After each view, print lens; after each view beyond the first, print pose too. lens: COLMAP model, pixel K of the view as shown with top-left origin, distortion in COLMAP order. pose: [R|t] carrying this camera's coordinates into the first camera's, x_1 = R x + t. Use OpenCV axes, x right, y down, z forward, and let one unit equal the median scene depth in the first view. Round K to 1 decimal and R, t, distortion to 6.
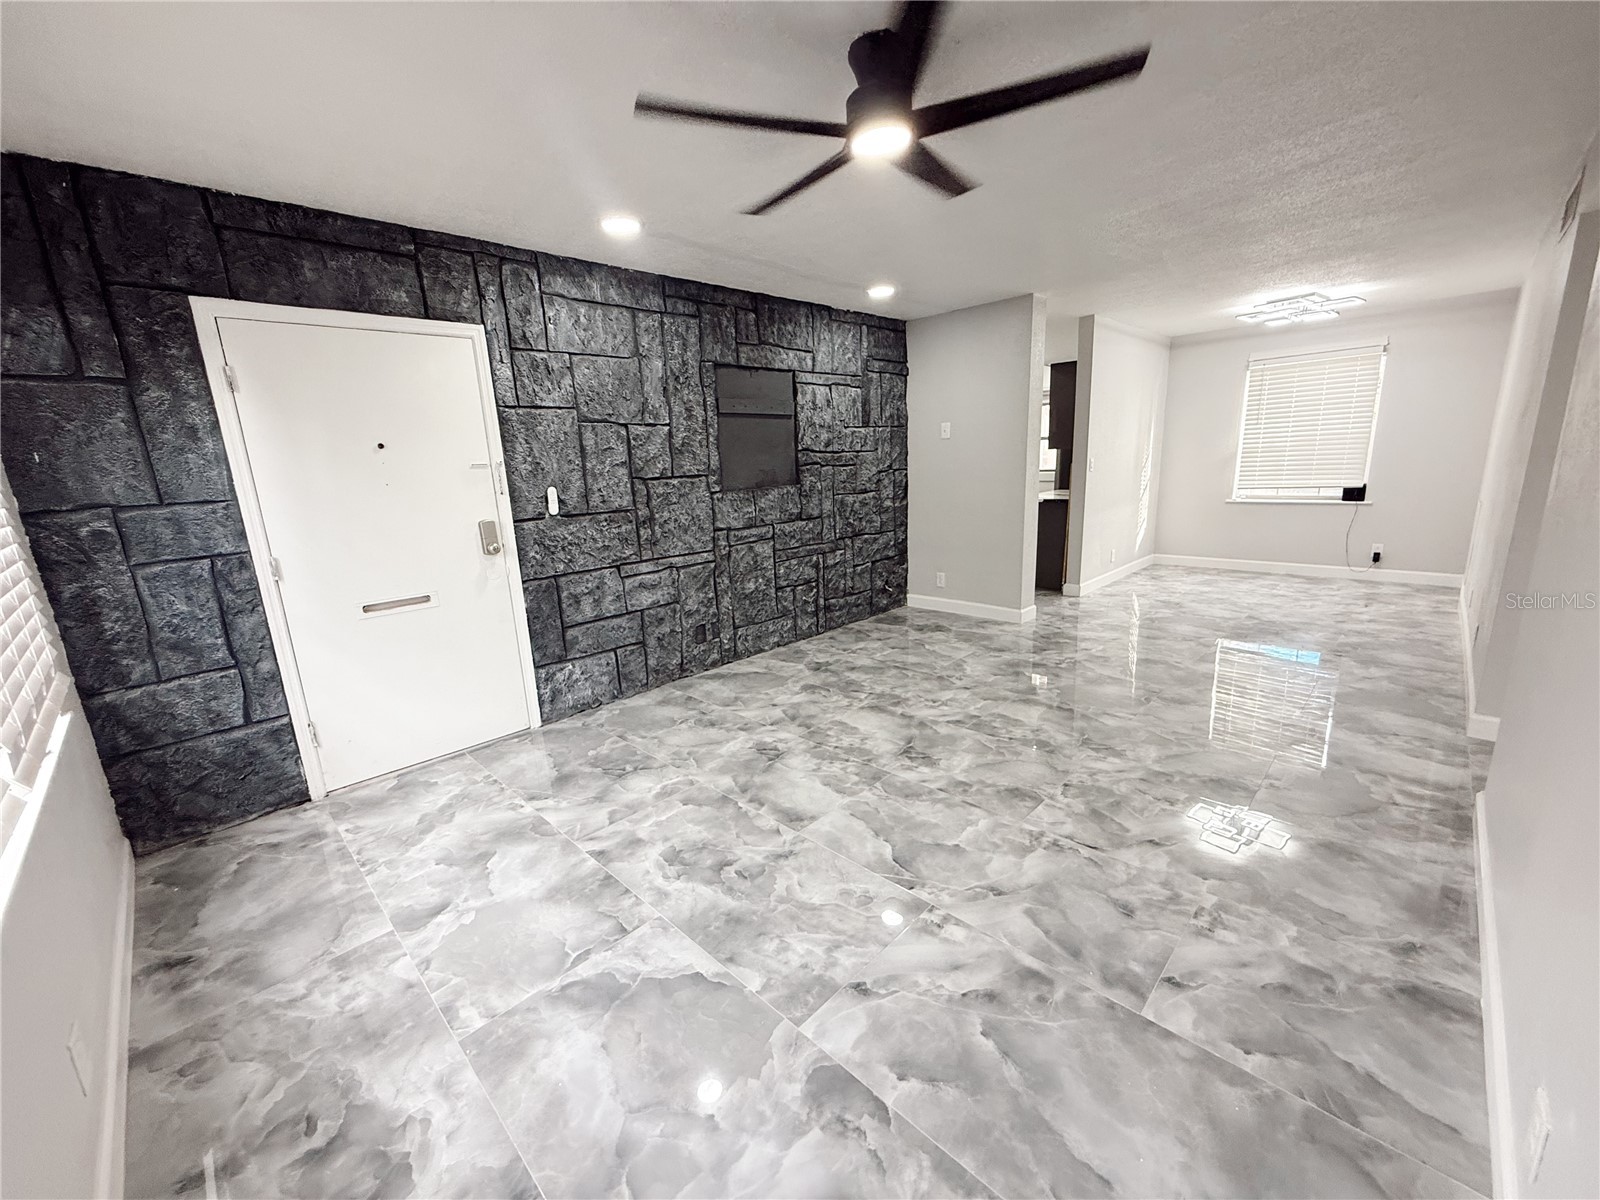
lens RADIAL K [[641.6, 0, 800.4], [0, 641.6, 598.4], [0, 0, 1]] dist [-0.000380, 0.000025]
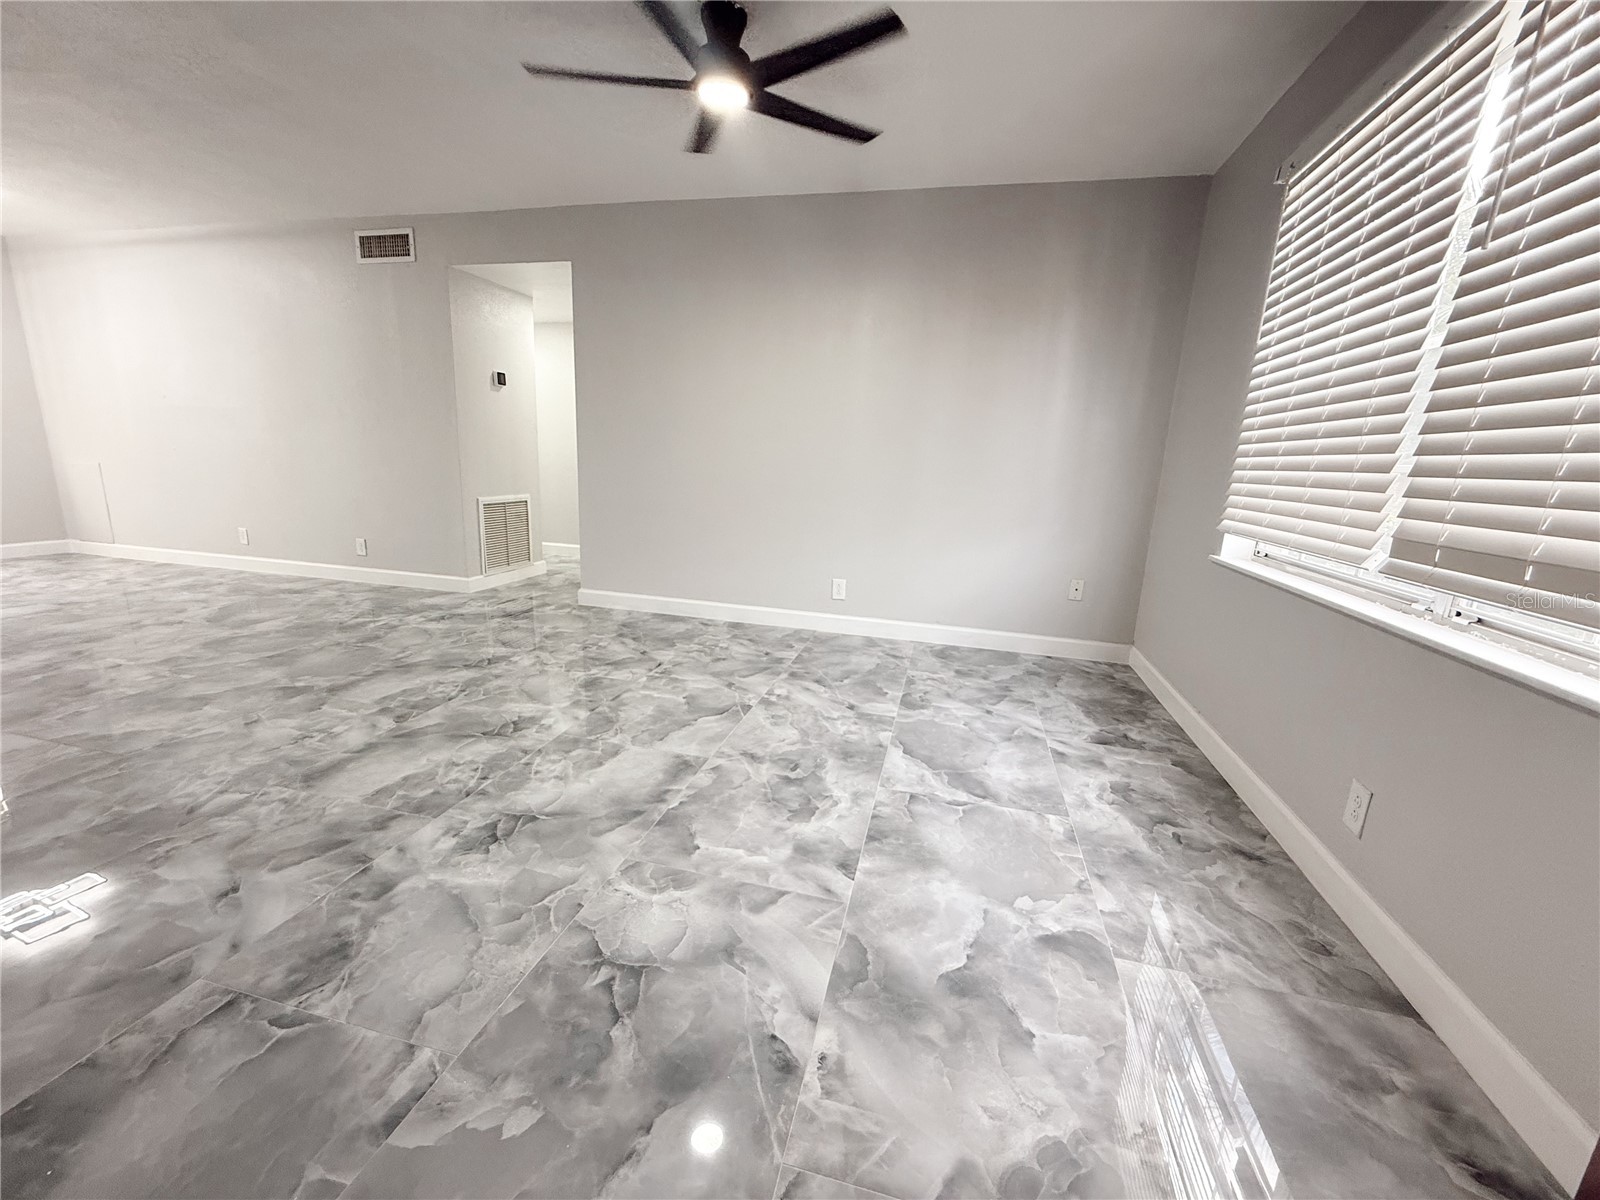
lens RADIAL K [[641.6, 0, 795.8], [0, 641.6, 598.6], [0, 0, 1]] dist [-0.000380, 0.000025]
pose [[-0.511189, -0.164922, 0.843497, -0.875207], [0.167334, 0.943538, 0.285892, -0.109821], [-0.843022, 0.287291, -0.454729, 1.333337]]
